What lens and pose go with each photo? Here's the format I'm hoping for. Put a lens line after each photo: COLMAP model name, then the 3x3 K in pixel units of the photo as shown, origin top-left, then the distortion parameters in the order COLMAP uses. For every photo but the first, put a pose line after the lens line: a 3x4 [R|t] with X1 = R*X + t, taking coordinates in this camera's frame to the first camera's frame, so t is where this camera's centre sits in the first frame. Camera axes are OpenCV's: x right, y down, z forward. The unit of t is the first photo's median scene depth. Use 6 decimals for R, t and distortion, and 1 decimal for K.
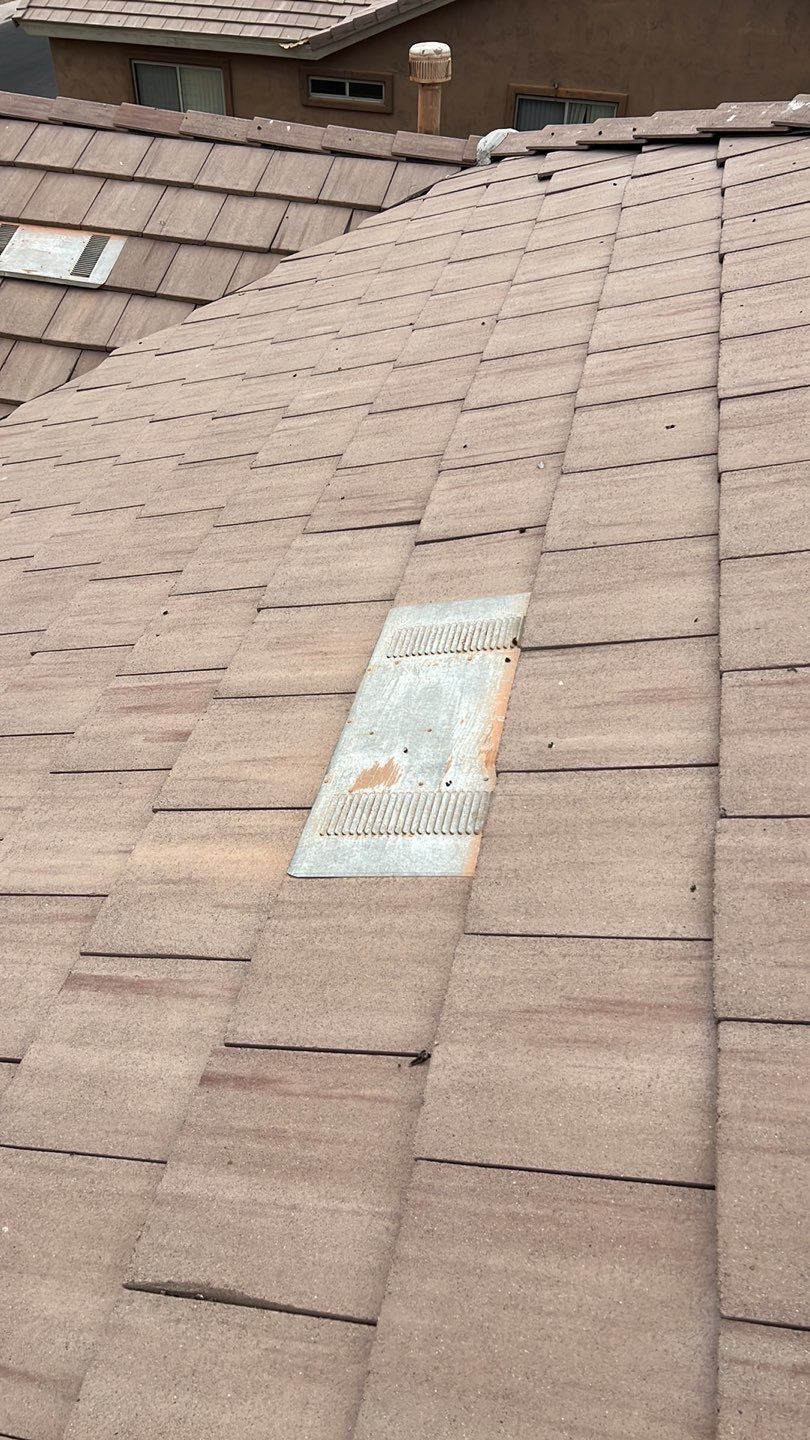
lens RADIAL K [[1017.2, 0, 404.3], [0, 1017.2, 721.4], [0, 0, 1]] dist [0.006158, -0.022378]
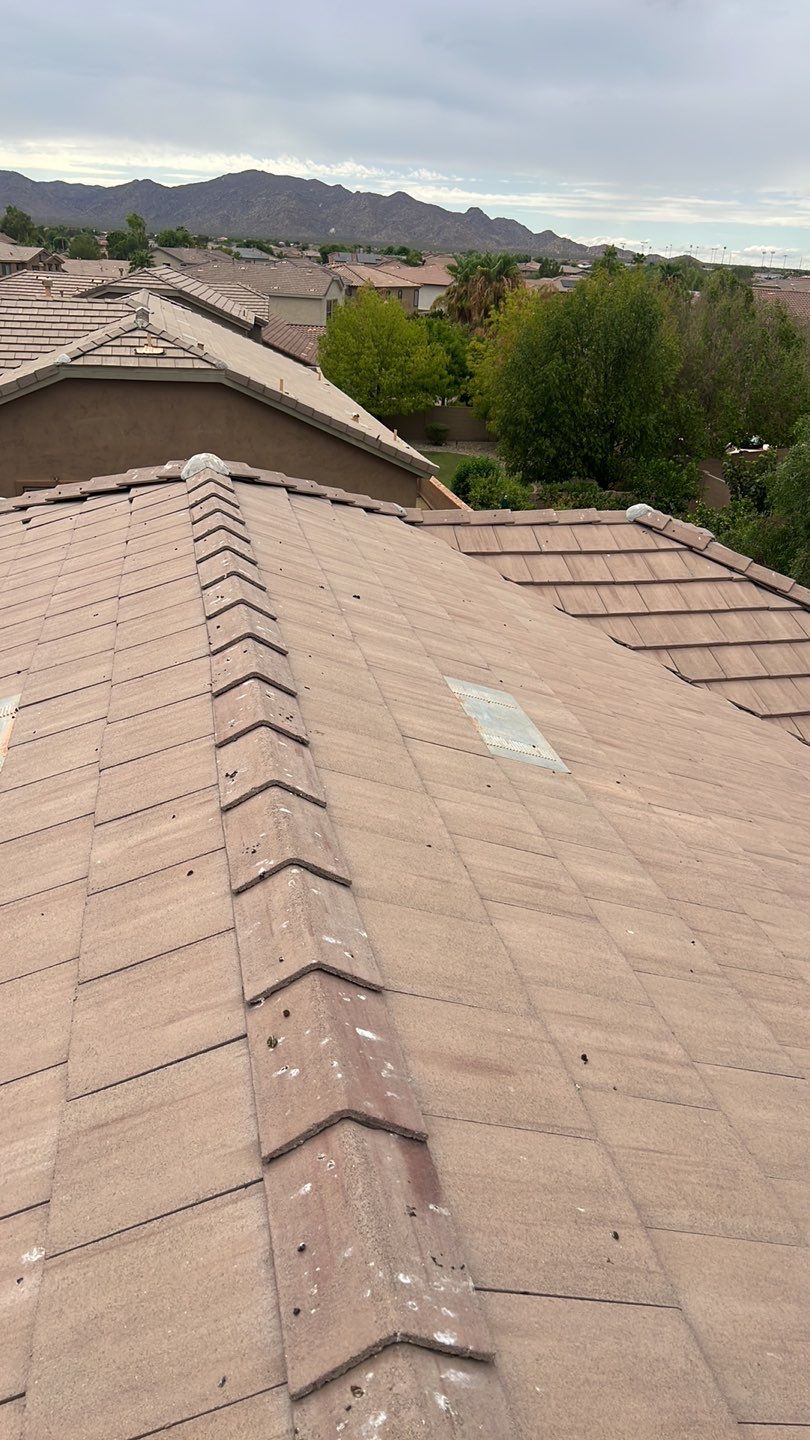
lens RADIAL K [[1017.2, 0, 406.6], [0, 1017.2, 720.3], [0, 0, 1]] dist [0.006158, -0.022378]
pose [[0.904399, -0.152583, 0.398472, 0.004127], [0.272050, 0.925641, -0.263015, 0.316918], [-0.328710, 0.346275, 0.878660, -0.445460]]
